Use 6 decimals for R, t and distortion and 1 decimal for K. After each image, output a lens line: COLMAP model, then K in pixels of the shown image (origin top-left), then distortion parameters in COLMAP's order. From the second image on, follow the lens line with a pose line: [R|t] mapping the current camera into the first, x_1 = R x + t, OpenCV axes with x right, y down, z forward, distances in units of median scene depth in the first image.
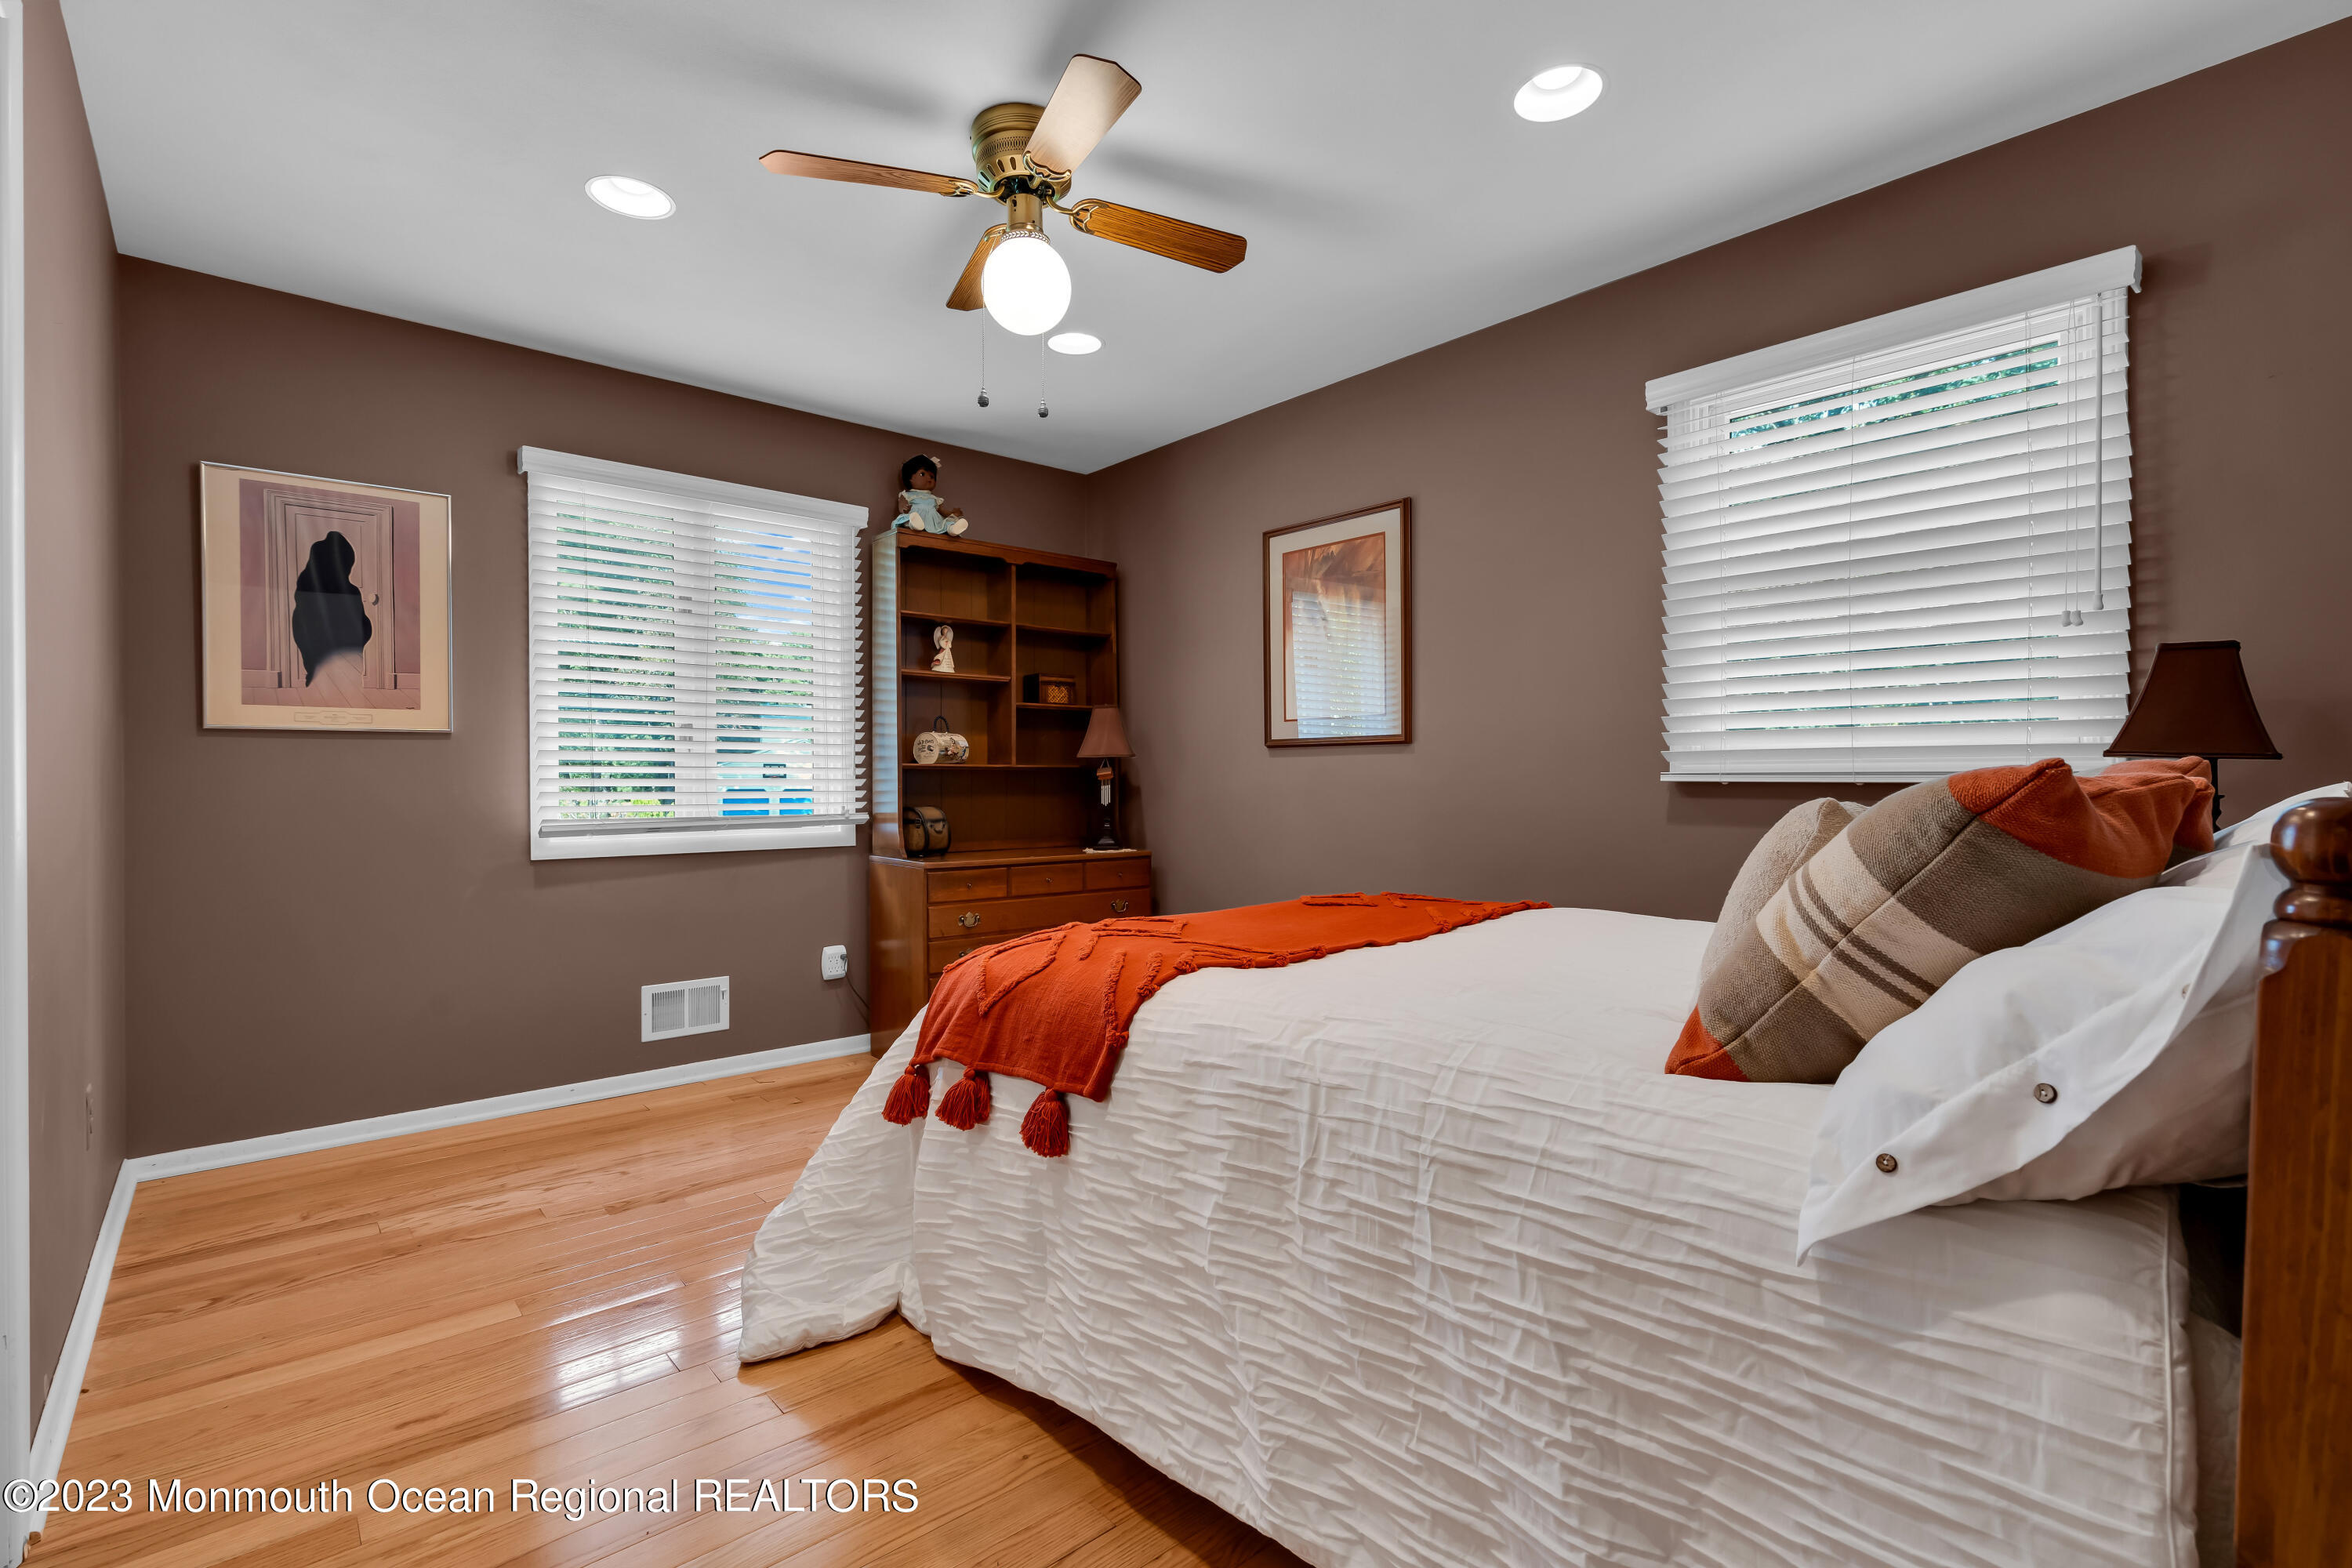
lens RADIAL K [[1063.7, 0, 1173.3], [0, 1063.7, 776.5], [0, 0, 1]] dist [-0.000497, 0.000171]
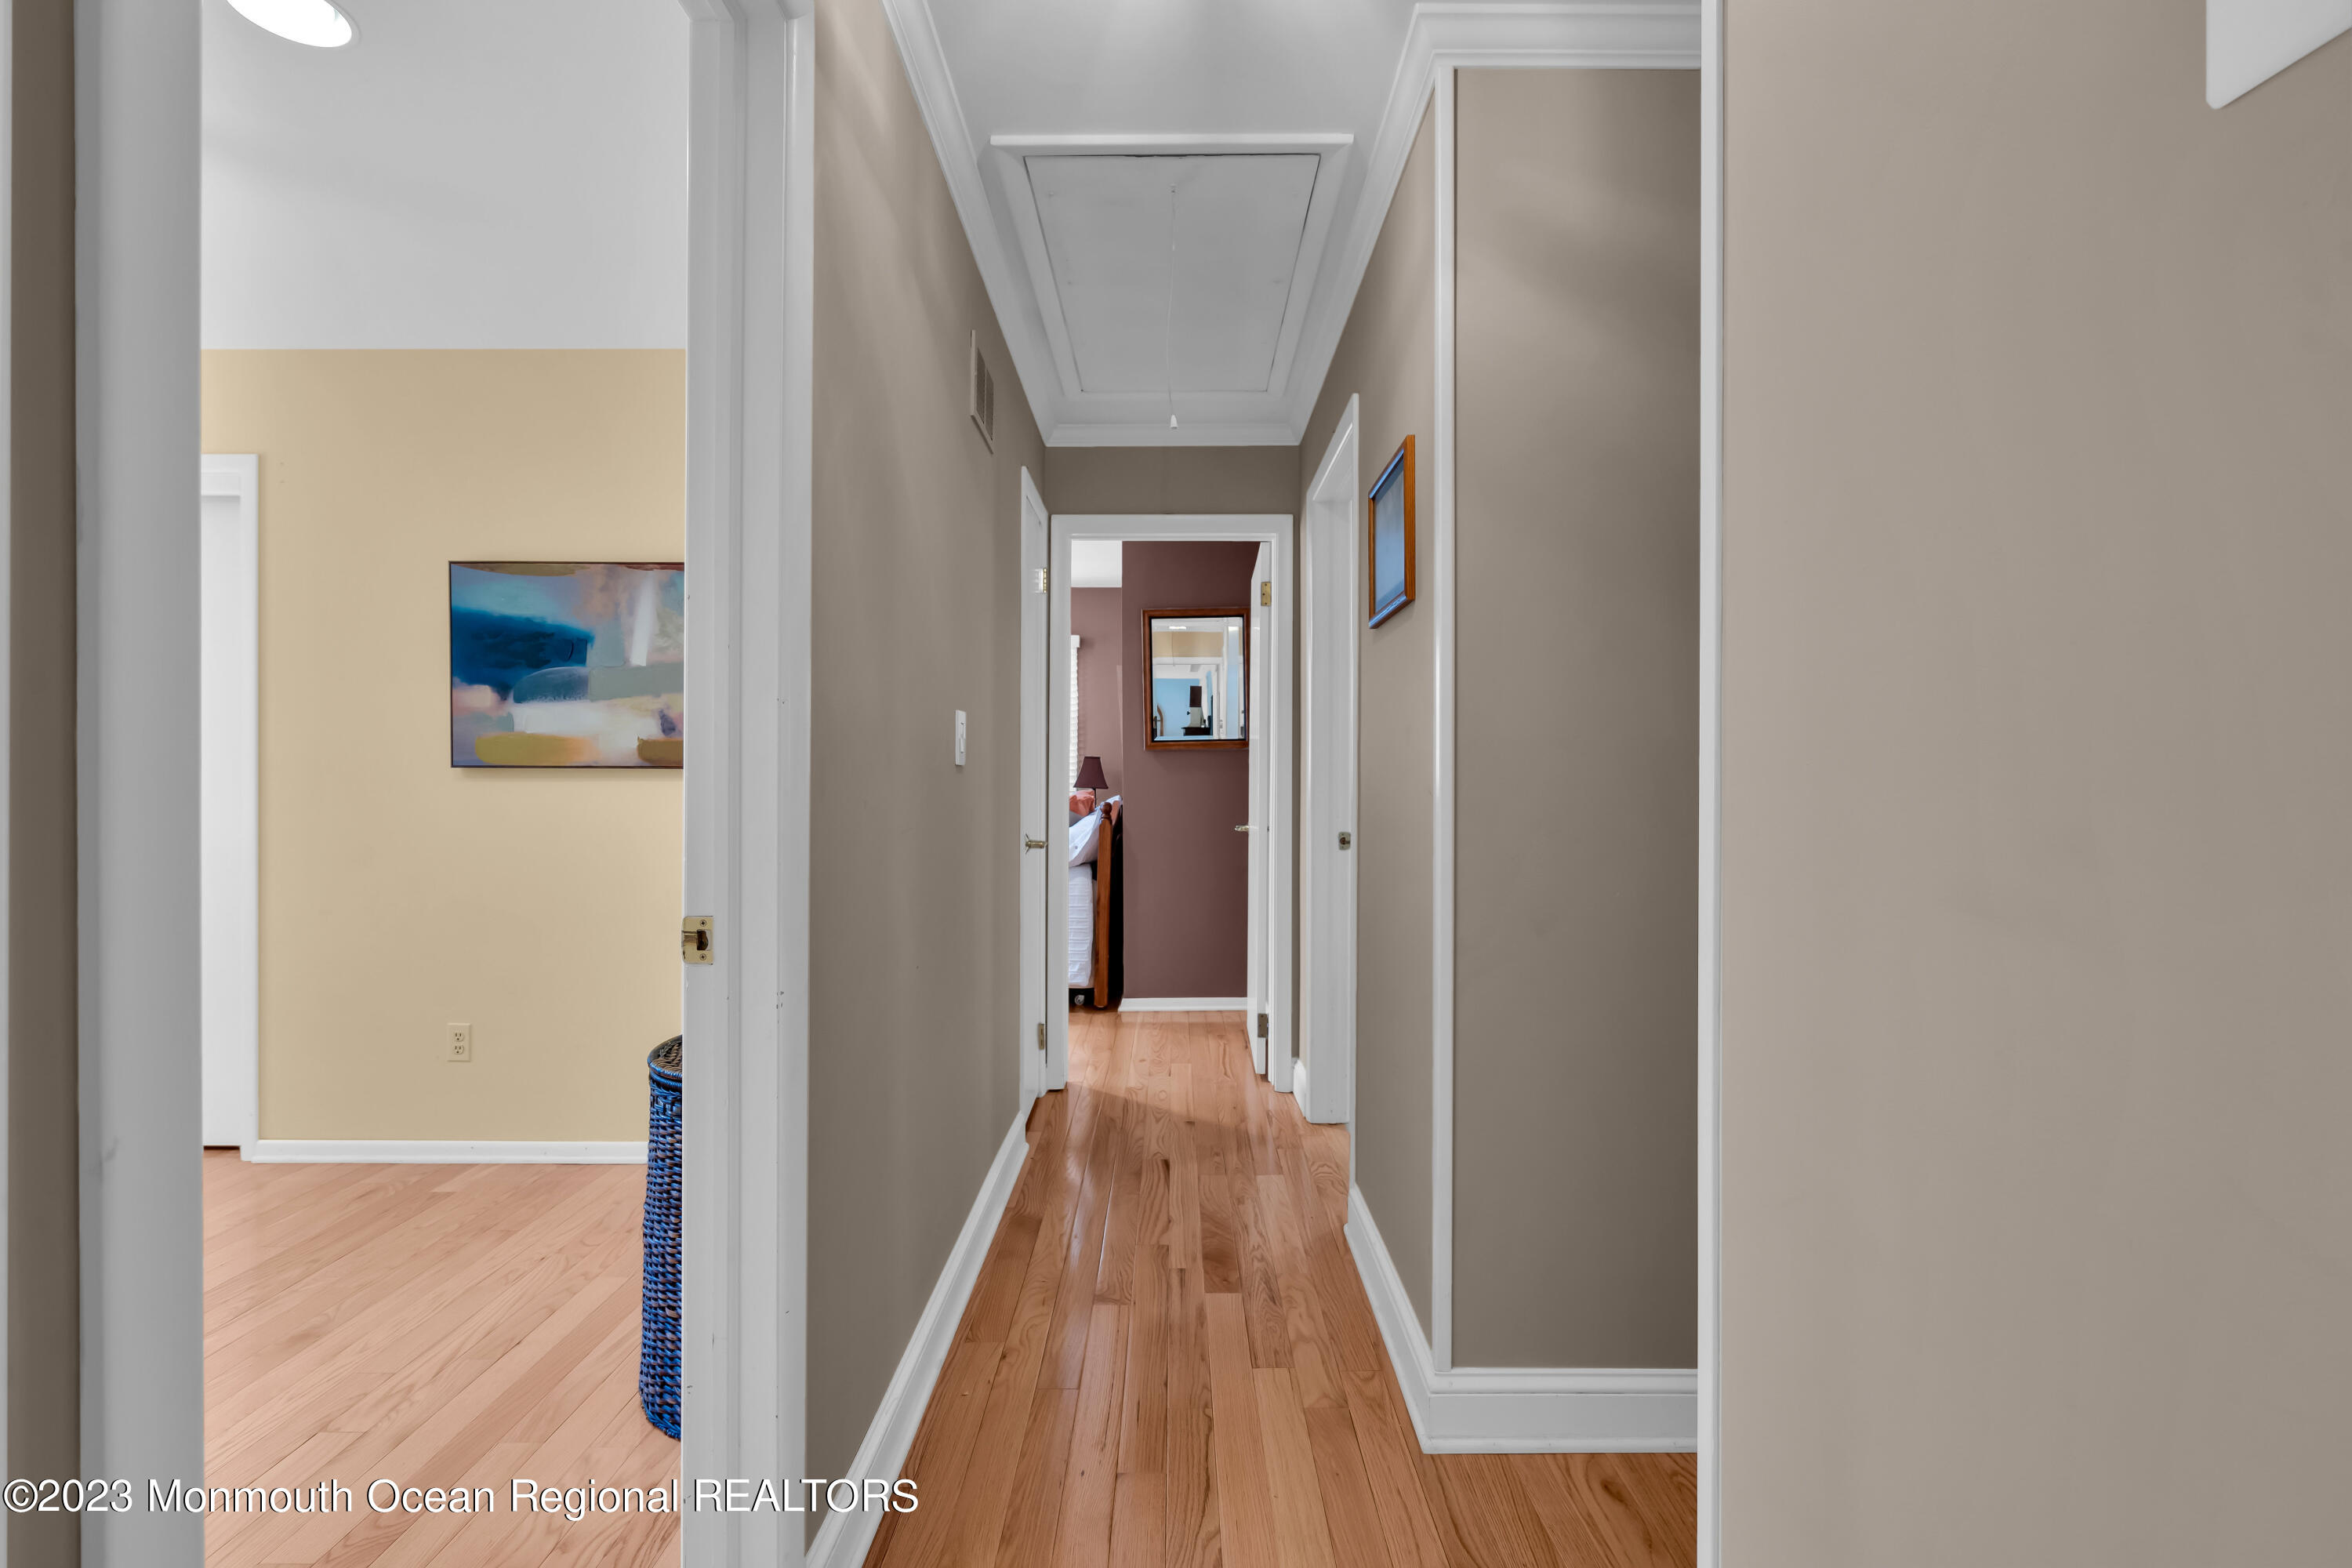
lens RADIAL K [[1063.7, 0, 1173.3], [0, 1063.7, 776.5], [0, 0, 1]] dist [-0.000497, 0.000171]
pose [[0.662163, 0.003742, 0.749350, -3.370890], [-0.002743, 0.999993, -0.002569, -0.102938], [-0.749355, -0.000354, 0.662169, -3.453818]]
